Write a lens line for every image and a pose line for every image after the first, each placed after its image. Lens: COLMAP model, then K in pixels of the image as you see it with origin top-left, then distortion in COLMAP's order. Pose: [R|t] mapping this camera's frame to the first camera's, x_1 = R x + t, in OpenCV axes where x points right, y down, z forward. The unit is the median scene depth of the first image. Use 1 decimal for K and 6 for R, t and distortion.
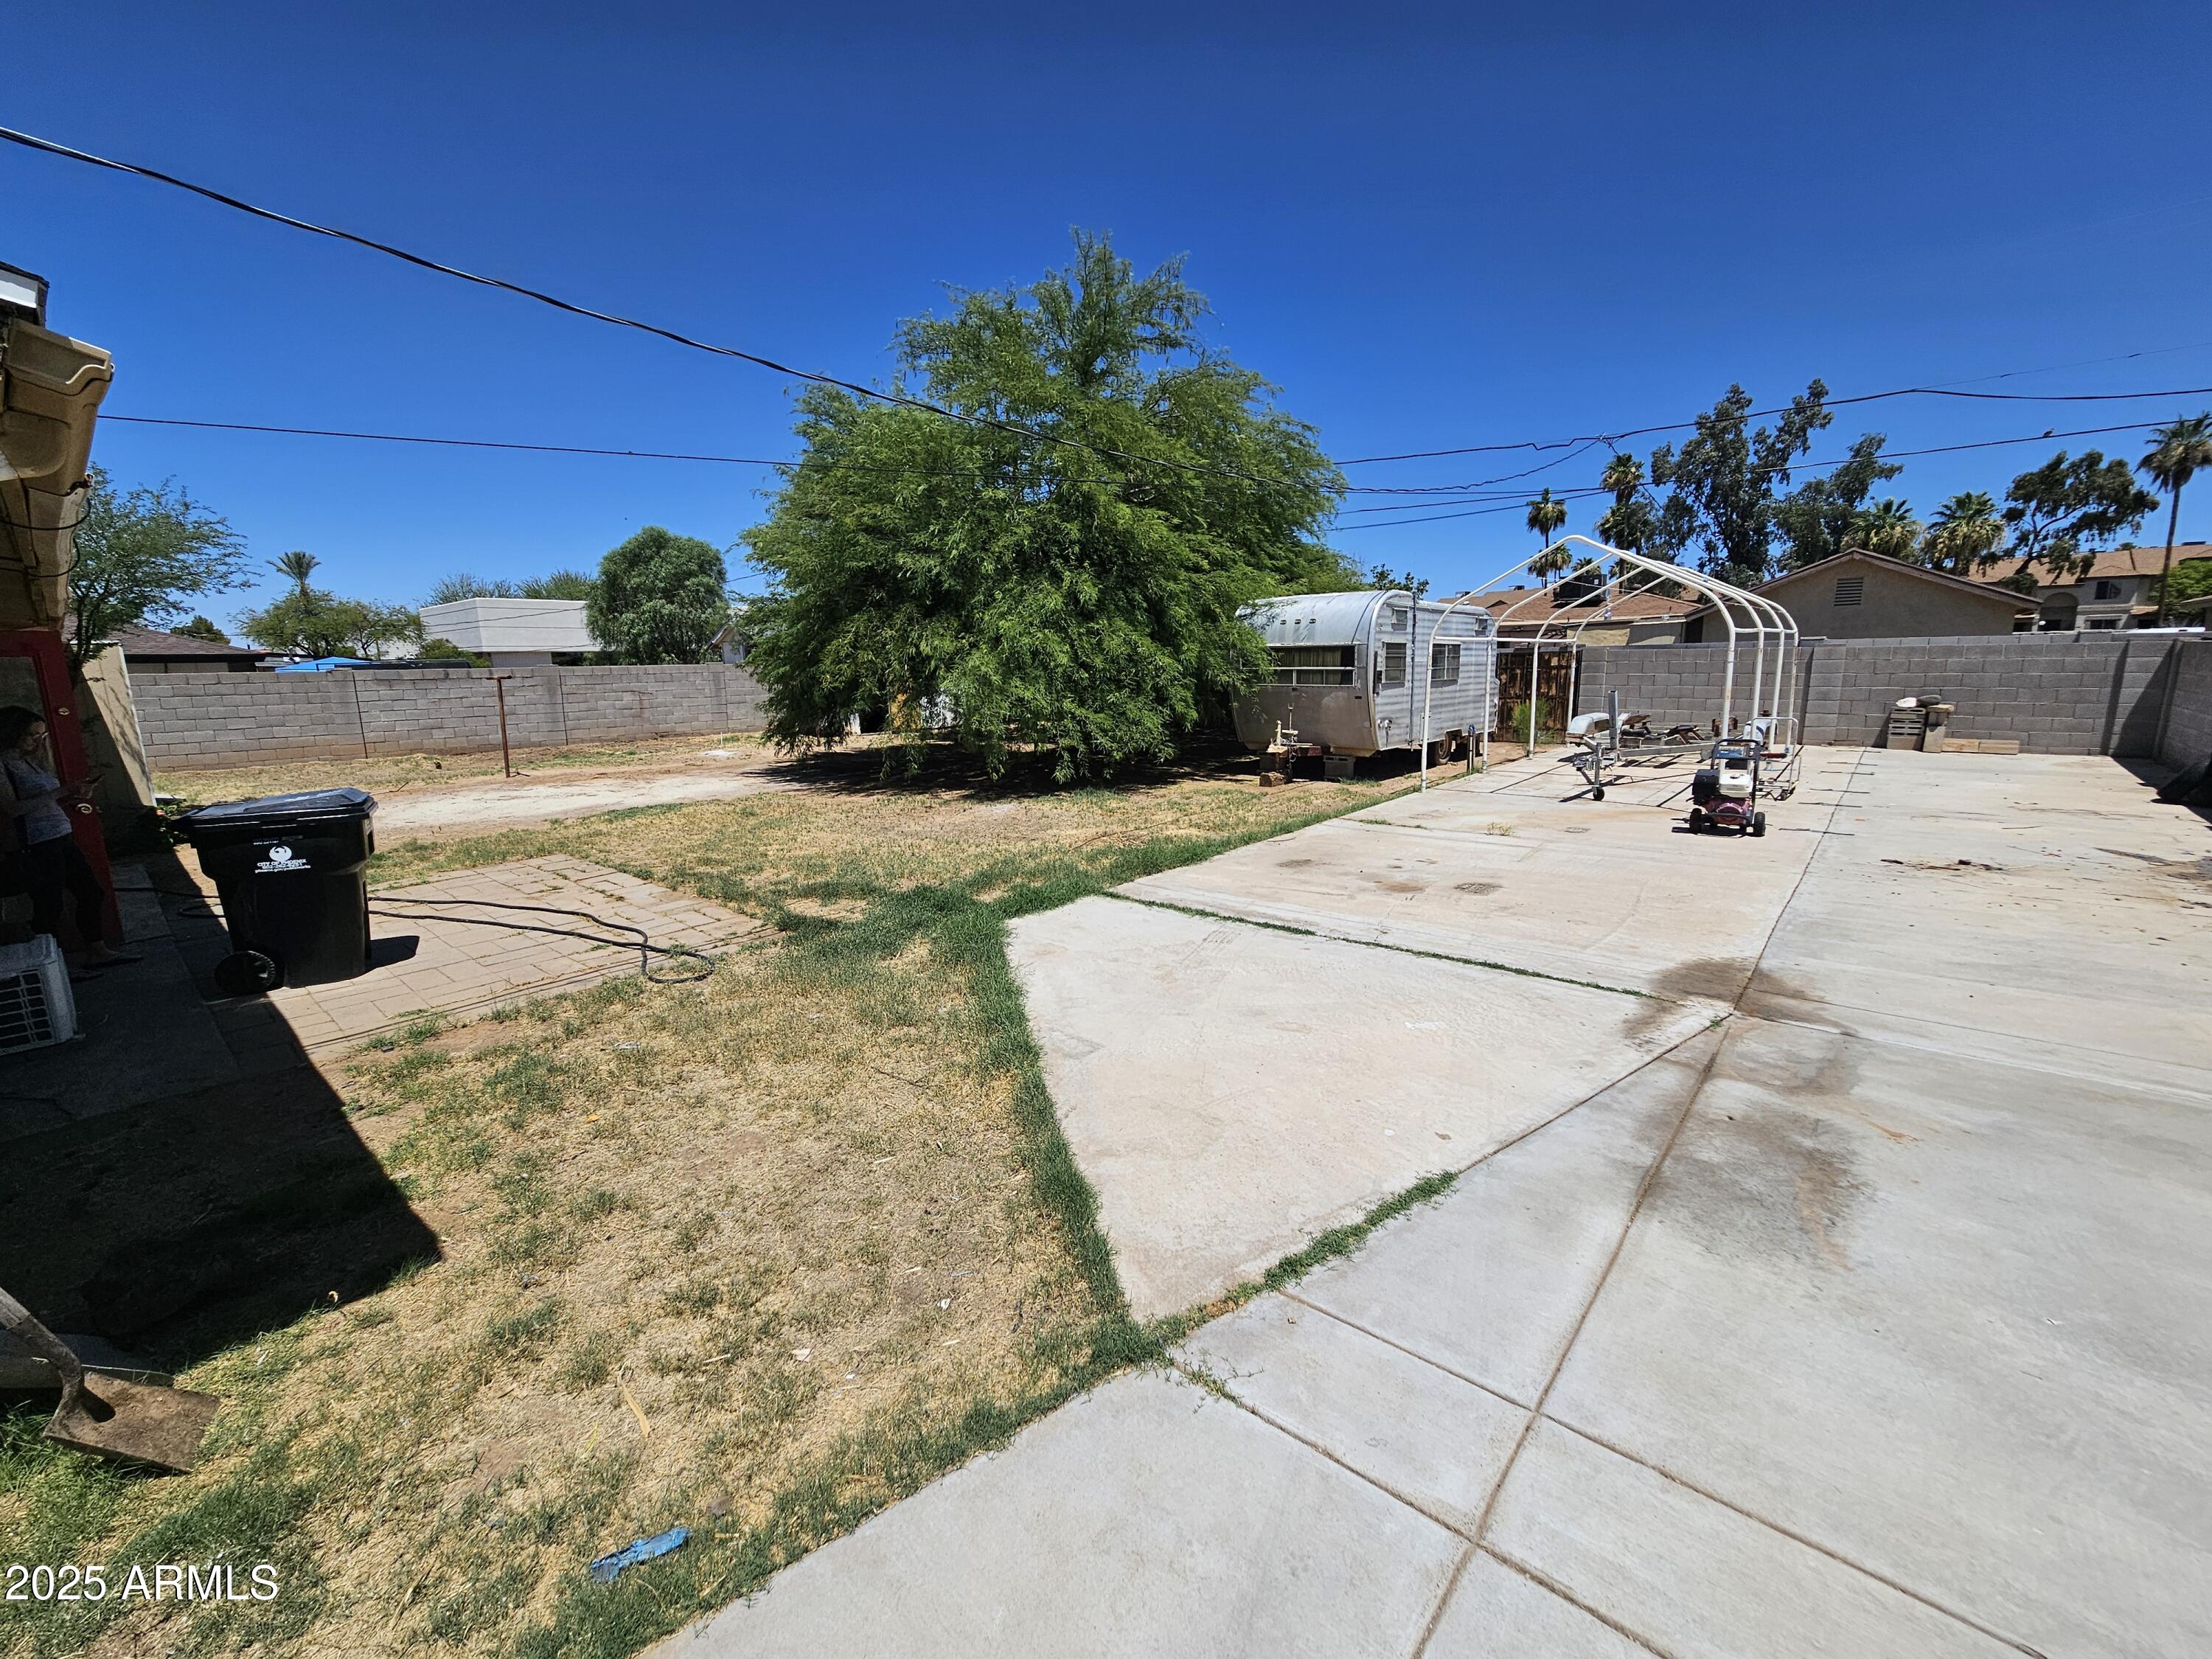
lens RADIAL K [[910.4, 0, 1098.5], [0, 910.4, 821.7], [0, 0, 1]] dist [0.001129, 0.000065]
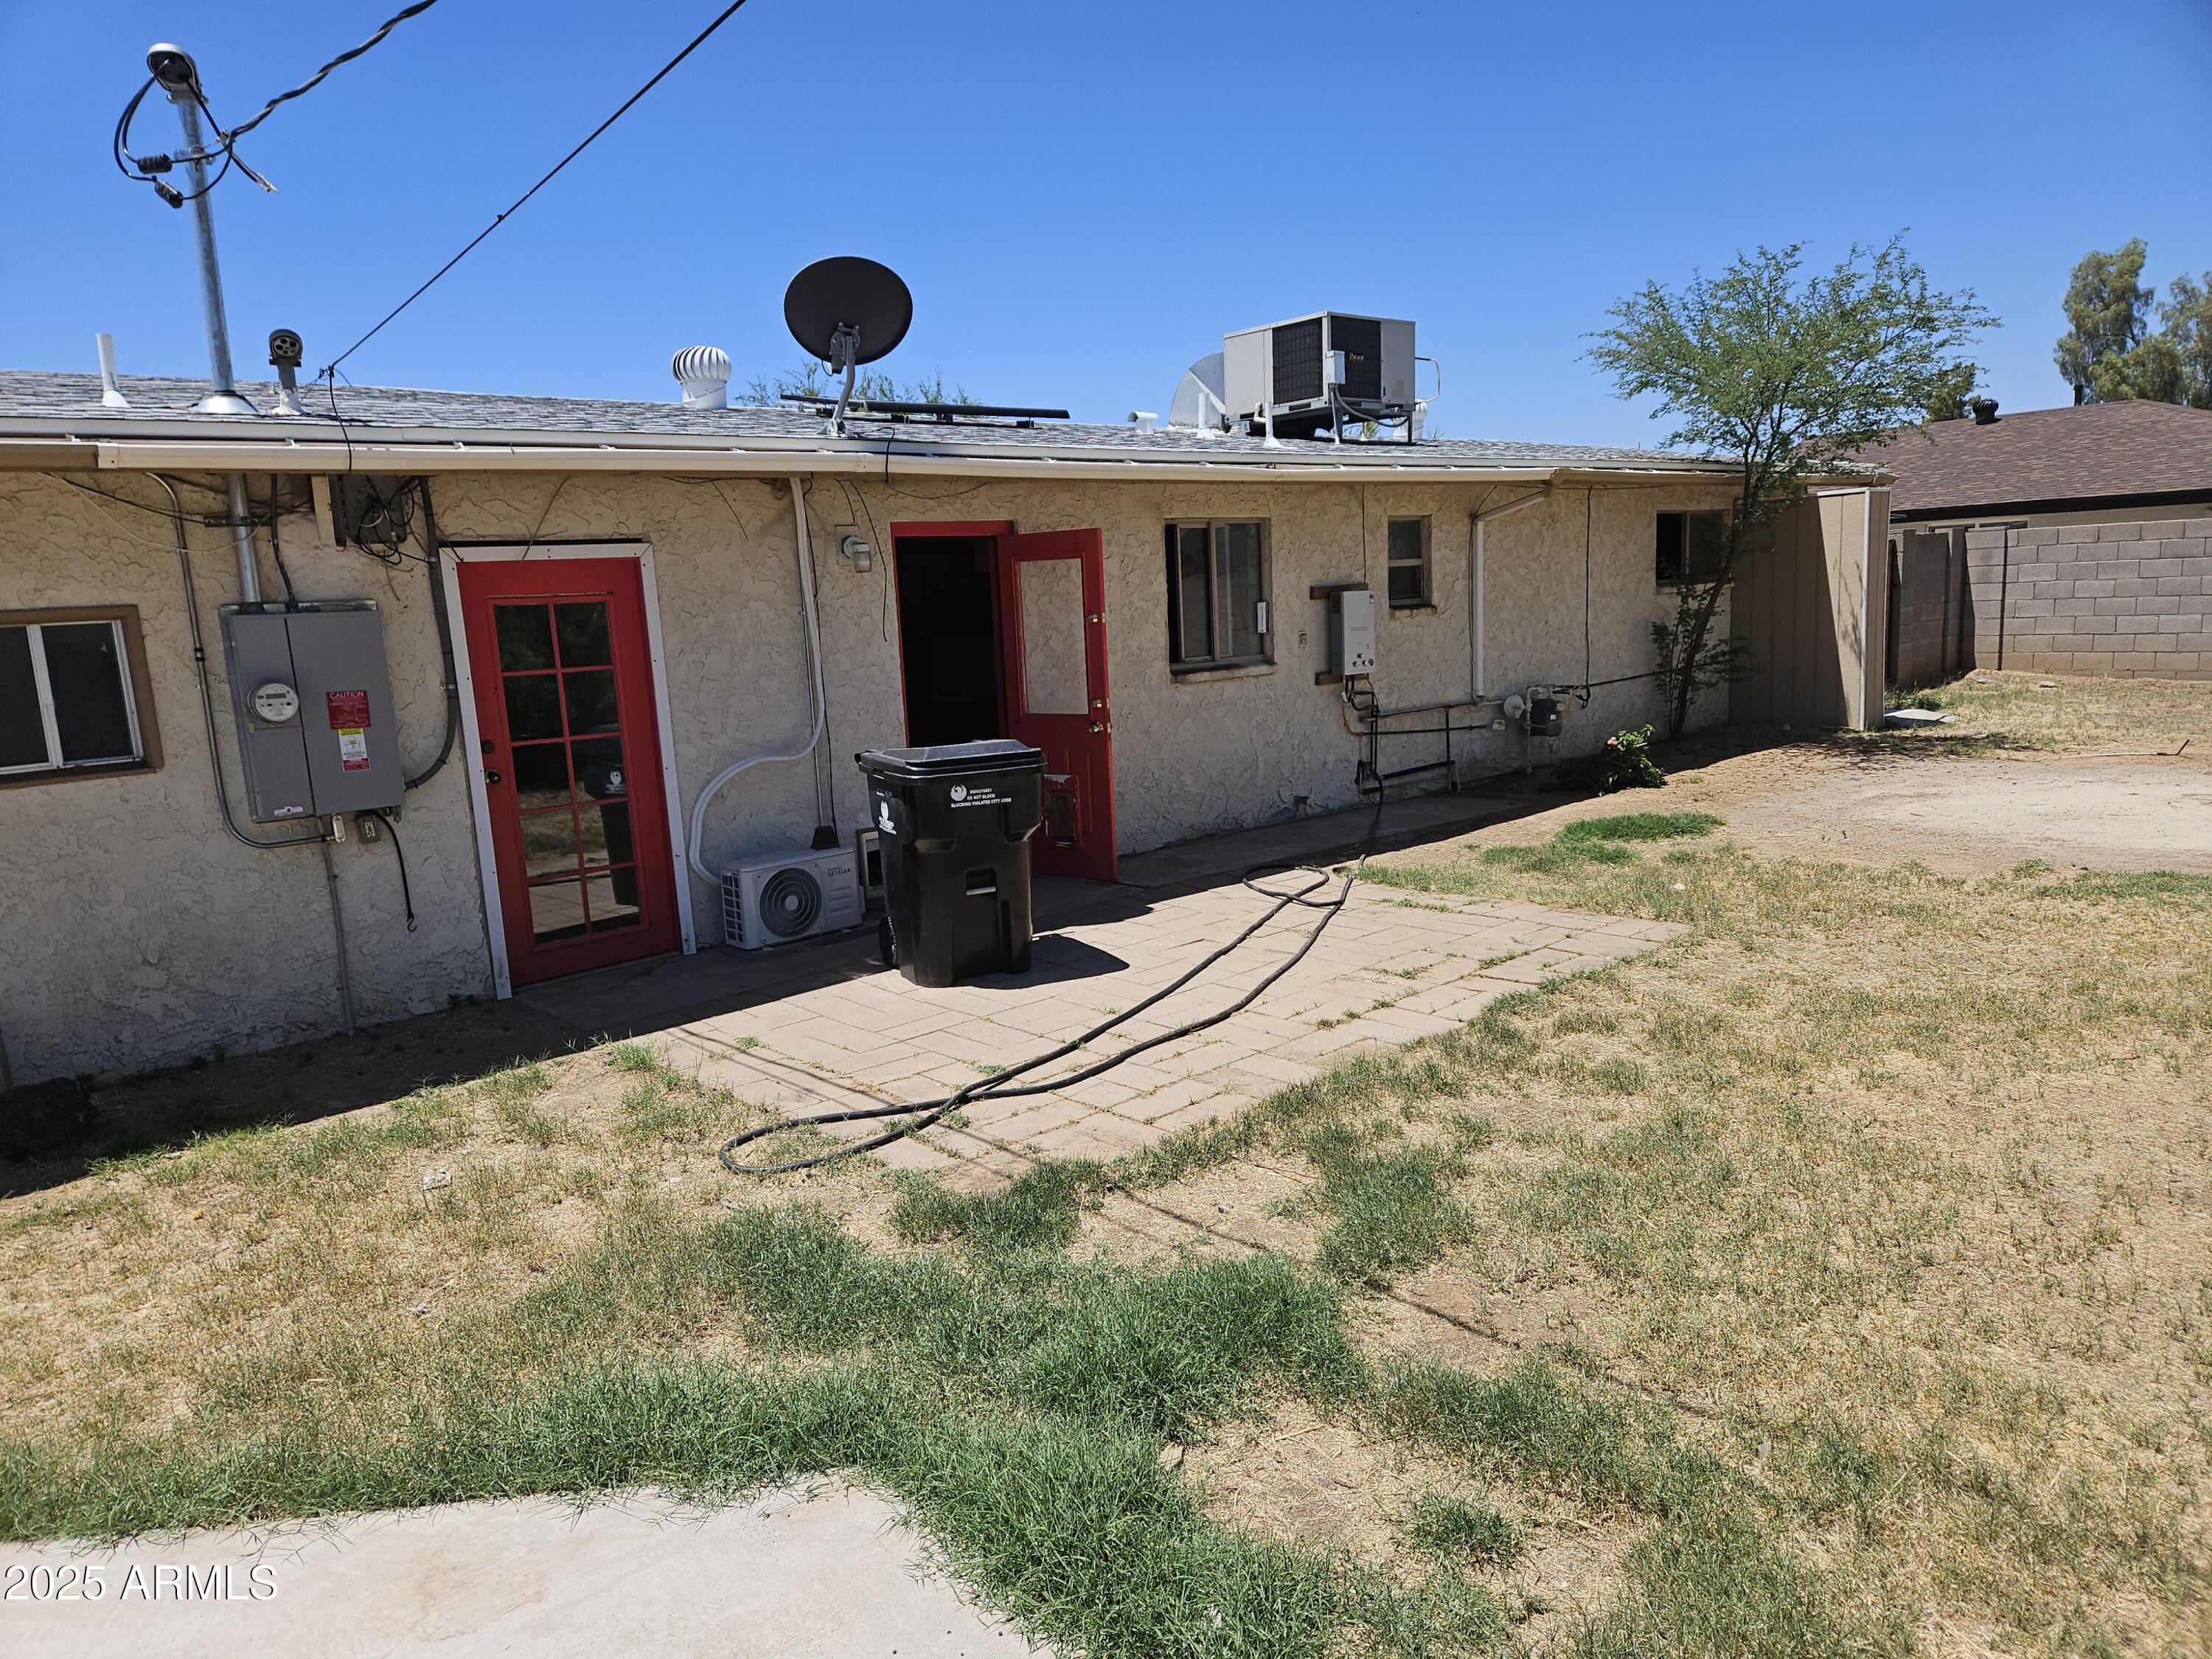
lens RADIAL K [[1478.1, 0, 1117.8], [0, 1478.1, 825.9], [0, 0, 1]] dist [0.084533, -0.074193]
pose [[-0.104634, 0.180846, -0.977930, 0.242127], [-0.123237, 0.973391, 0.193193, -0.148853], [0.986846, 0.140731, -0.079563, 0.845775]]
